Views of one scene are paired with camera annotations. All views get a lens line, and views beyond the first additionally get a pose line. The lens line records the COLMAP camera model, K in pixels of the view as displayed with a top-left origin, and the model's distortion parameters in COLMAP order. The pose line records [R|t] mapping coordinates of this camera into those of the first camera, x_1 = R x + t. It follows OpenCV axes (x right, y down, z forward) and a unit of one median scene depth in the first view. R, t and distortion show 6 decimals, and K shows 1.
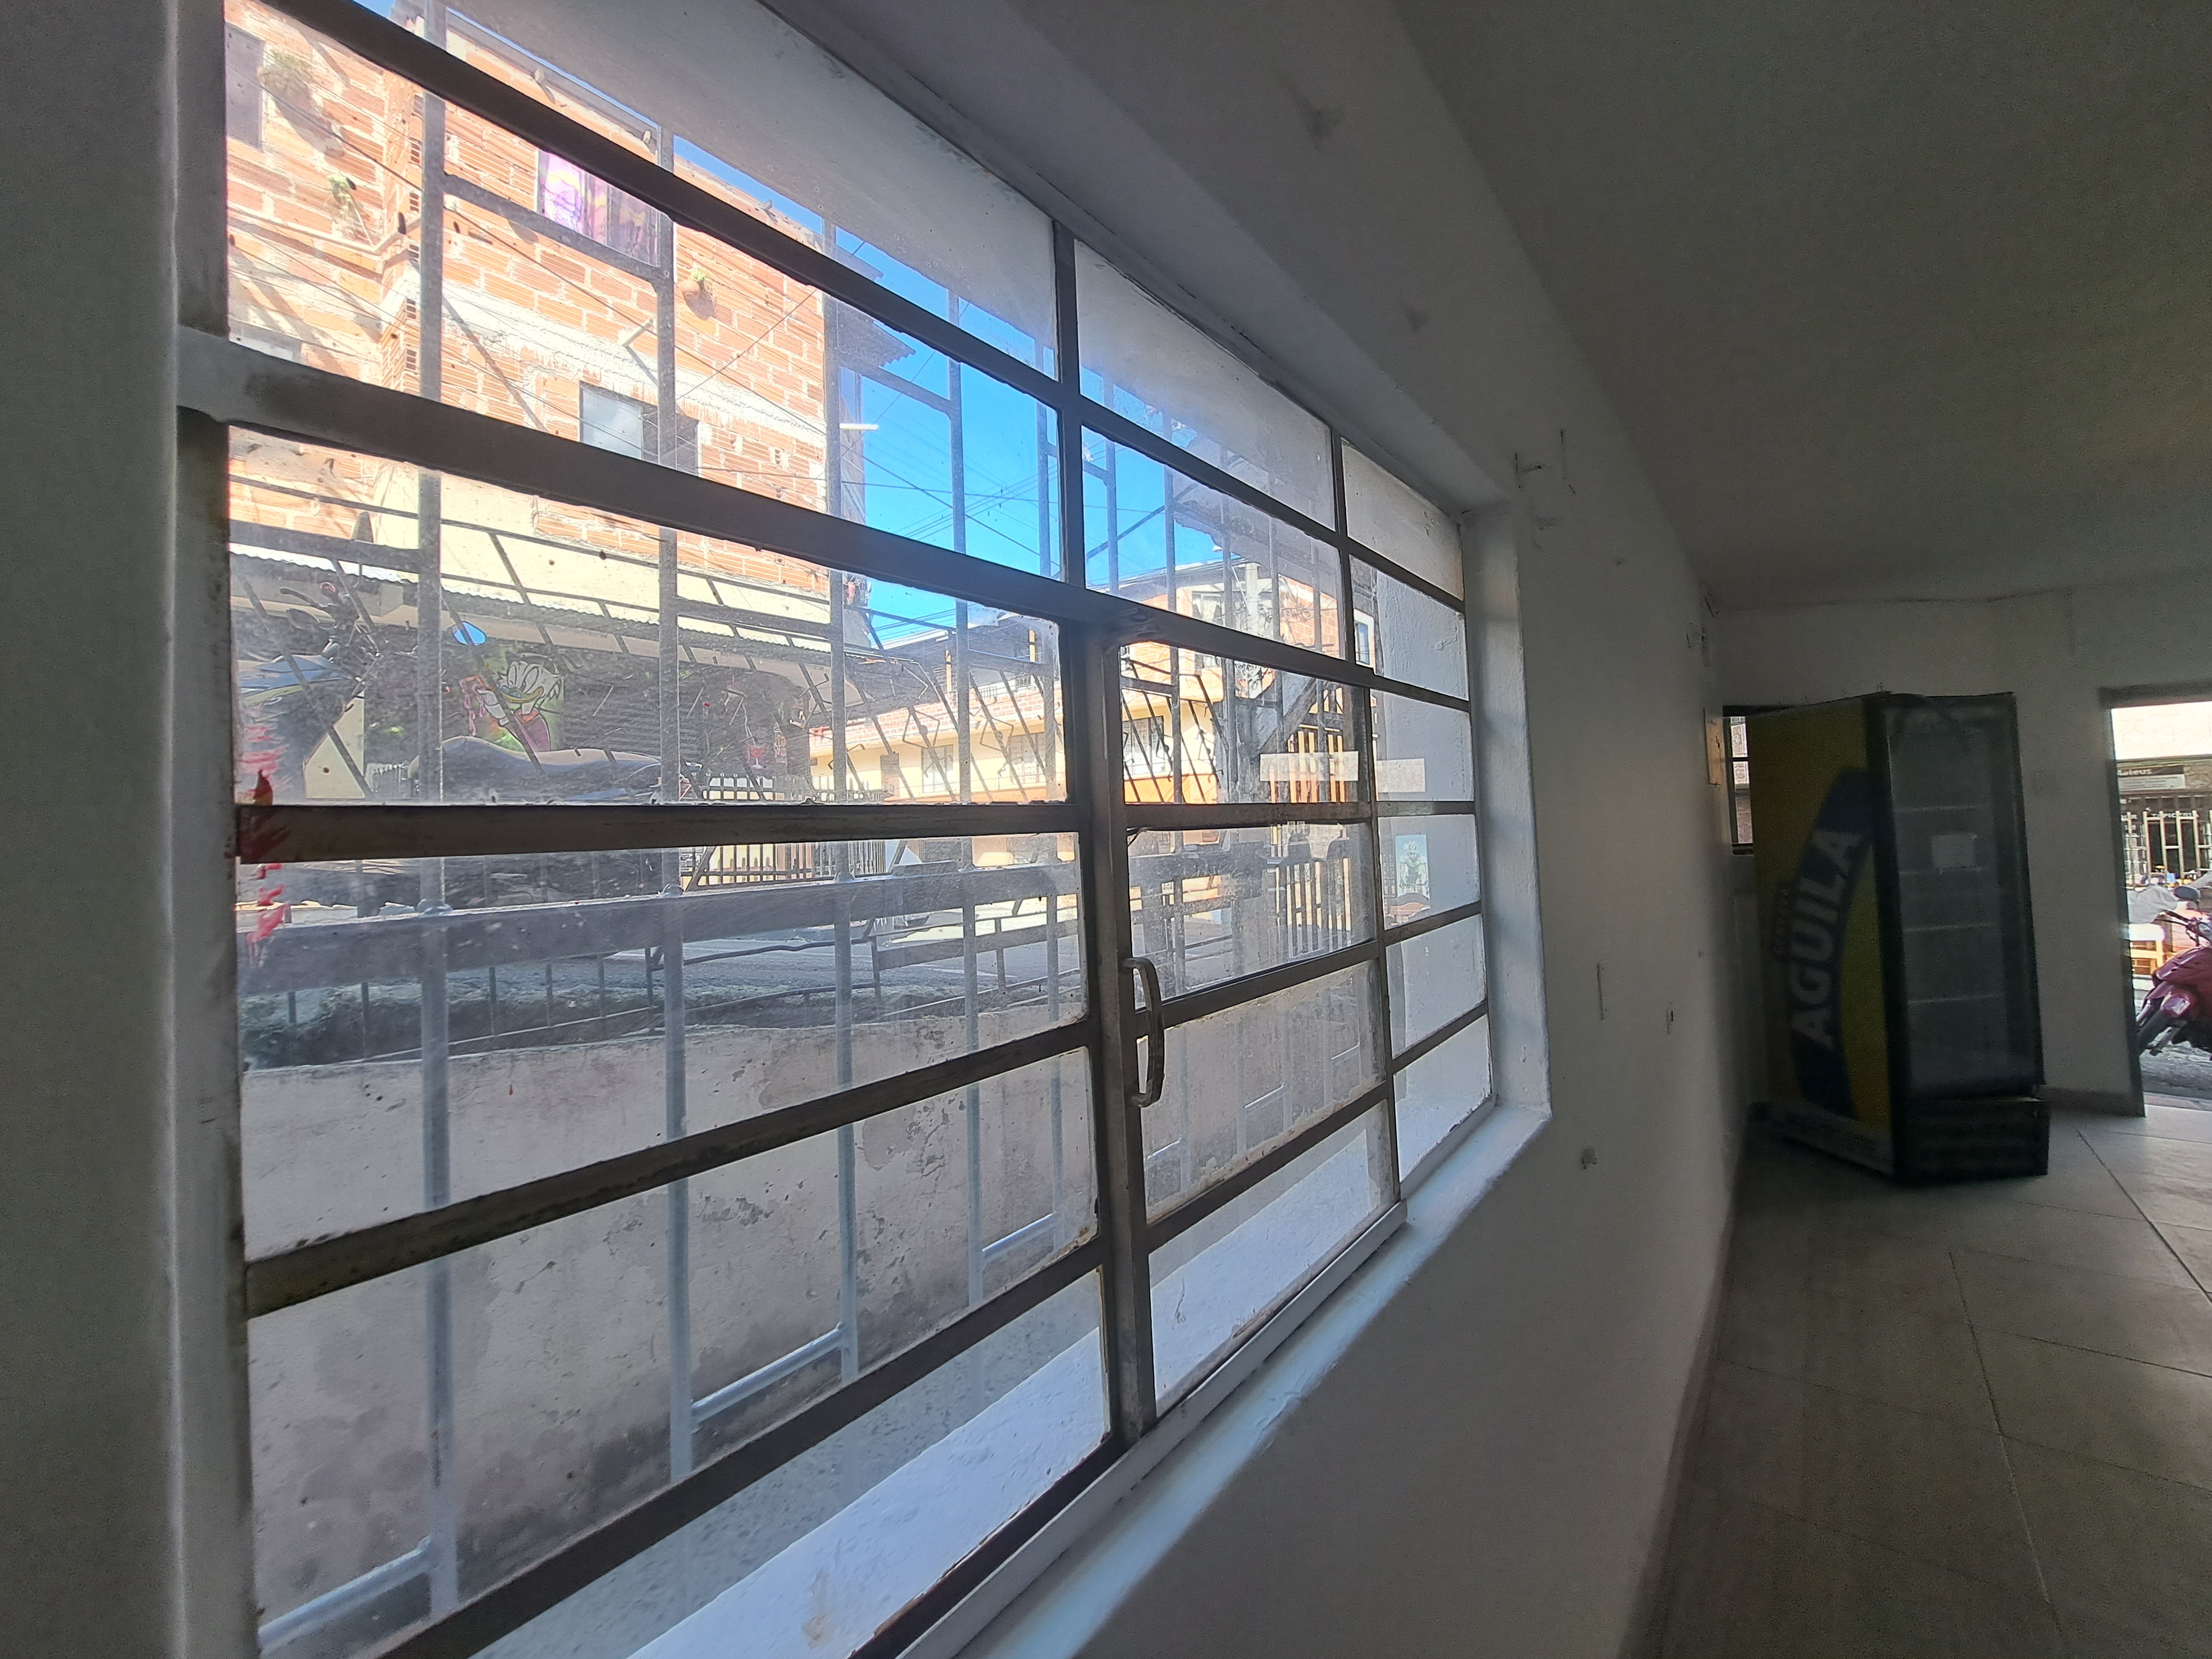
lens RADIAL K [[884.8, 0, 1107.4], [0, 884.8, 796.8], [0, 0, 1]] dist [-0.015646, -0.000223]
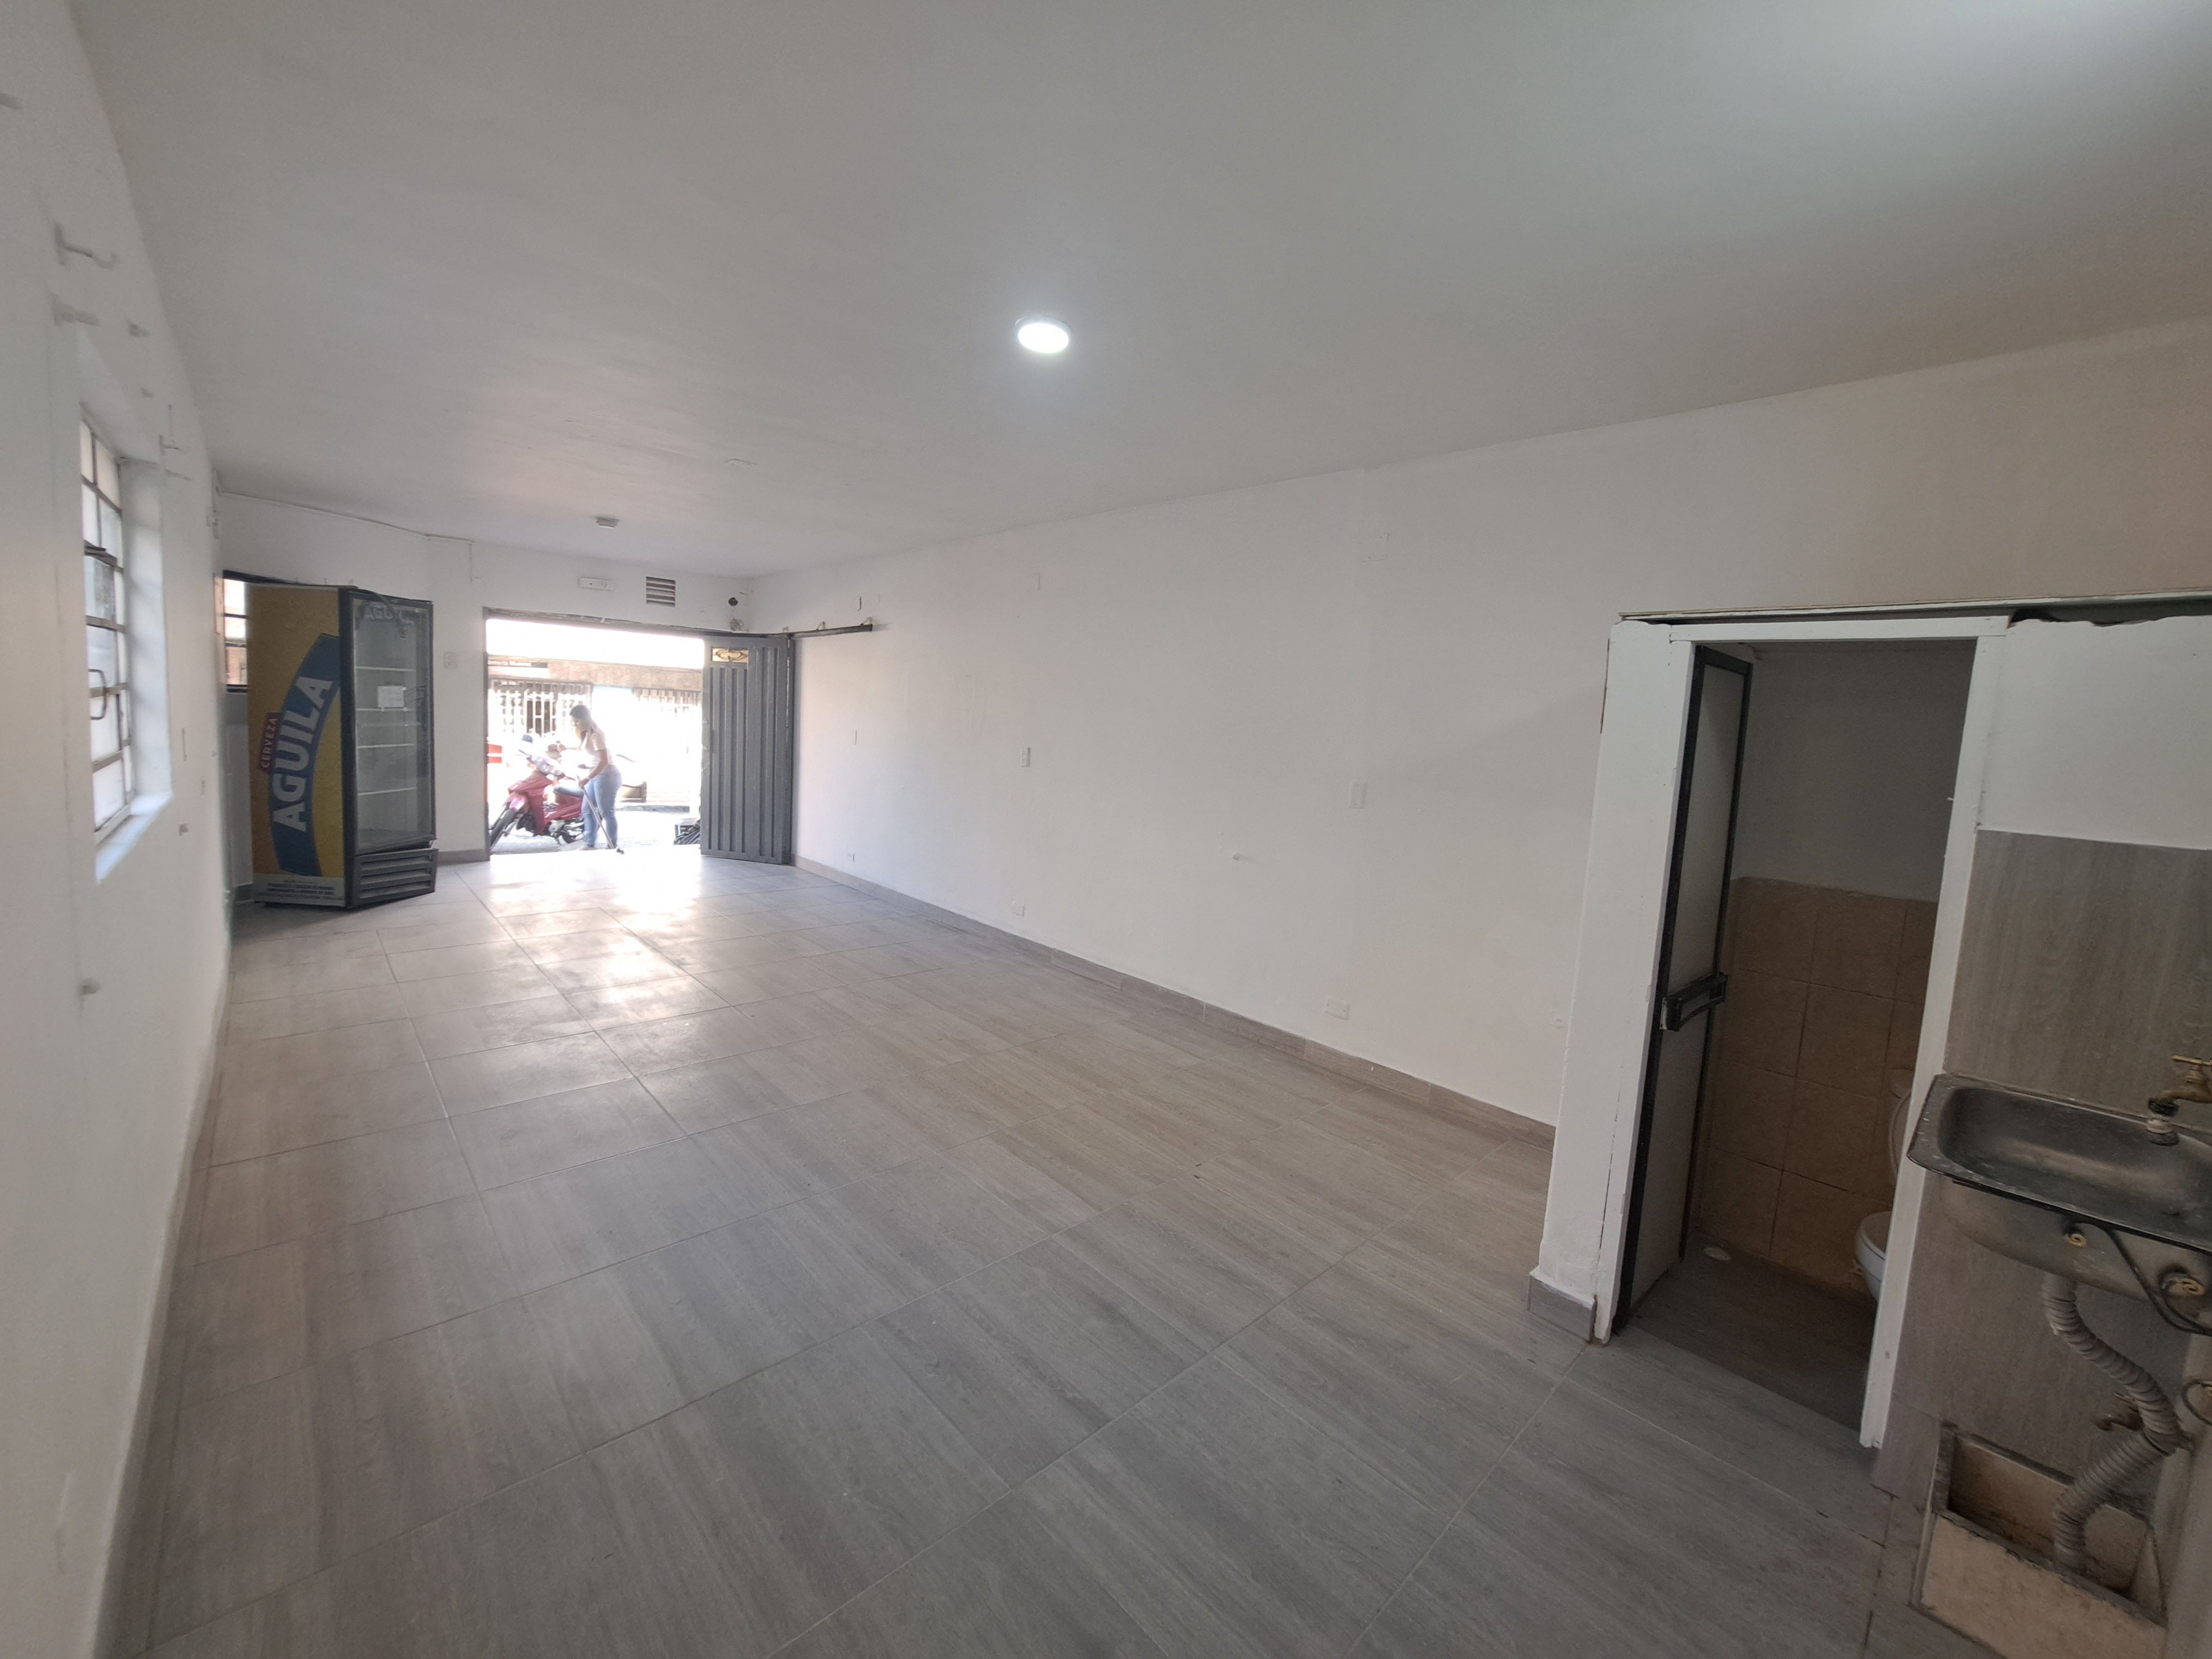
lens RADIAL K [[885.6, 0, 1105.5], [0, 885.6, 795.9], [0, 0, 1]] dist [-0.020481, 0.000467]
pose [[0.129047, -0.044944, 0.990620, -0.413339], [-0.101041, 0.993177, 0.058222, 0.017322], [-0.986477, -0.107606, 0.123625, -0.465432]]
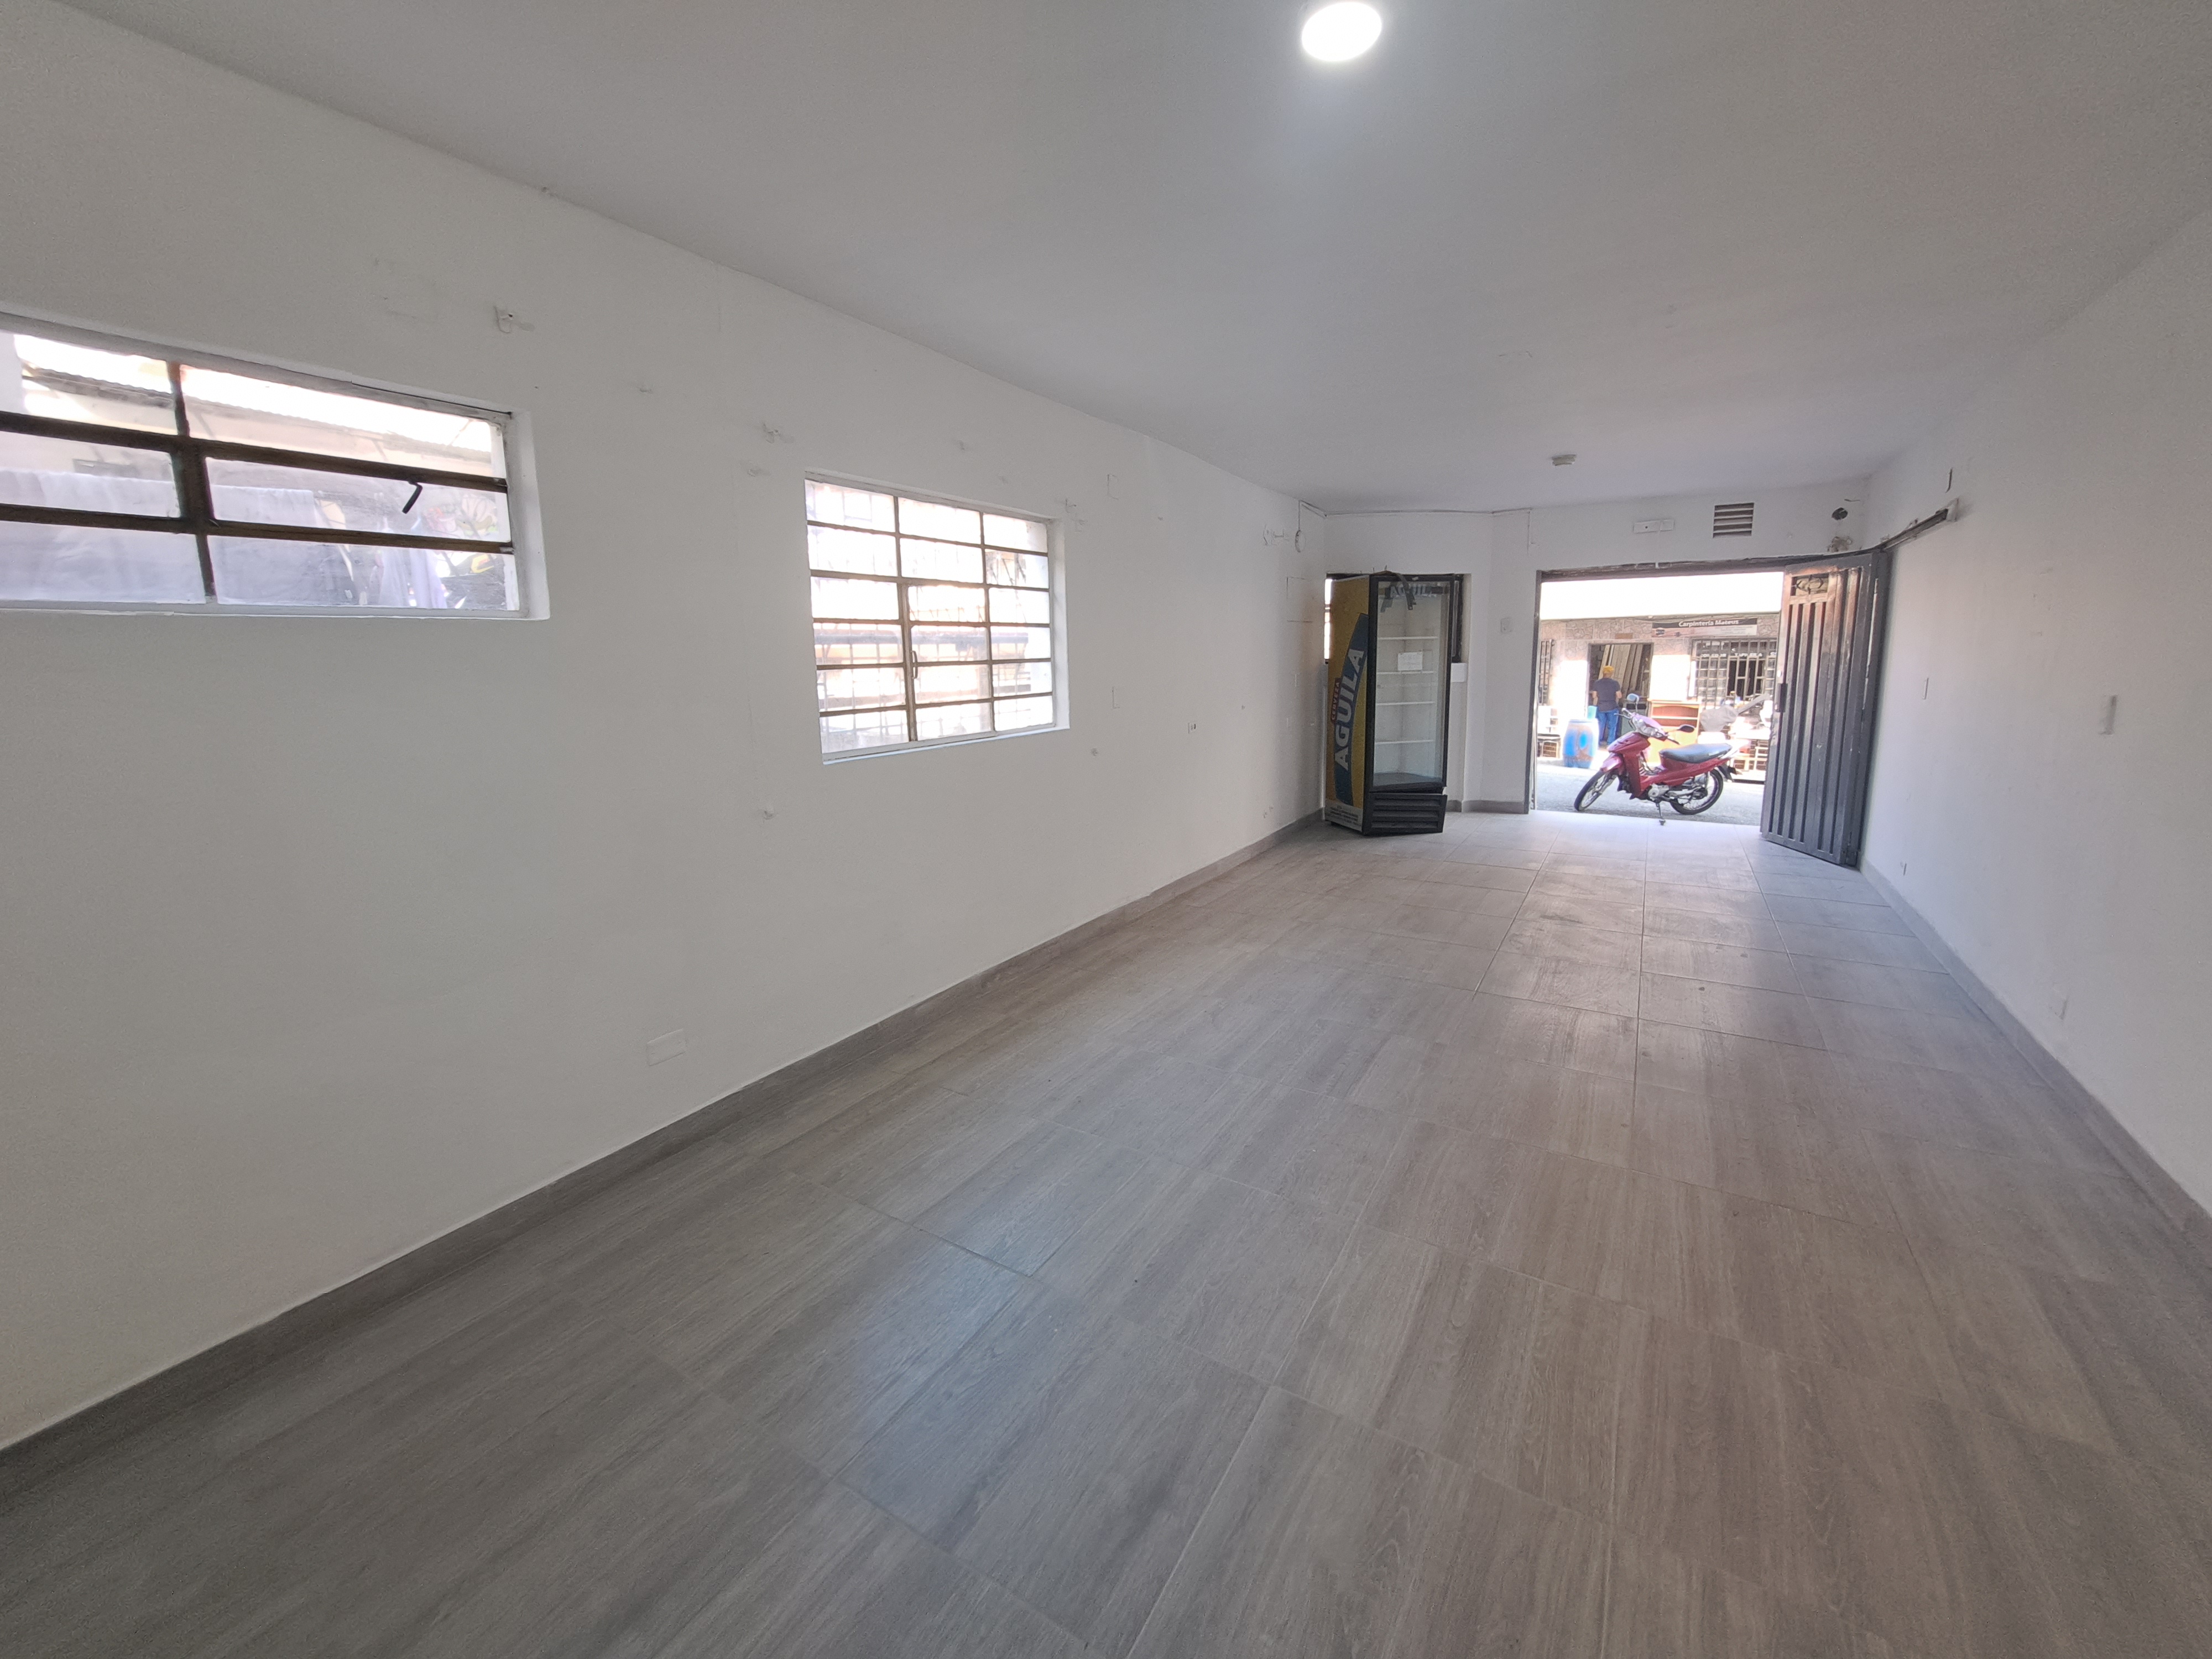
lens RADIAL K [[880.2, 0, 1100.7], [0, 880.2, 793.3], [0, 0, 1]] dist [-0.015152, -0.002630]
pose [[0.992092, 0.001071, 0.125508, 0.084764], [-0.025041, 0.981550, 0.189557, 0.000180], [-0.122990, -0.191201, 0.973815, -0.758973]]
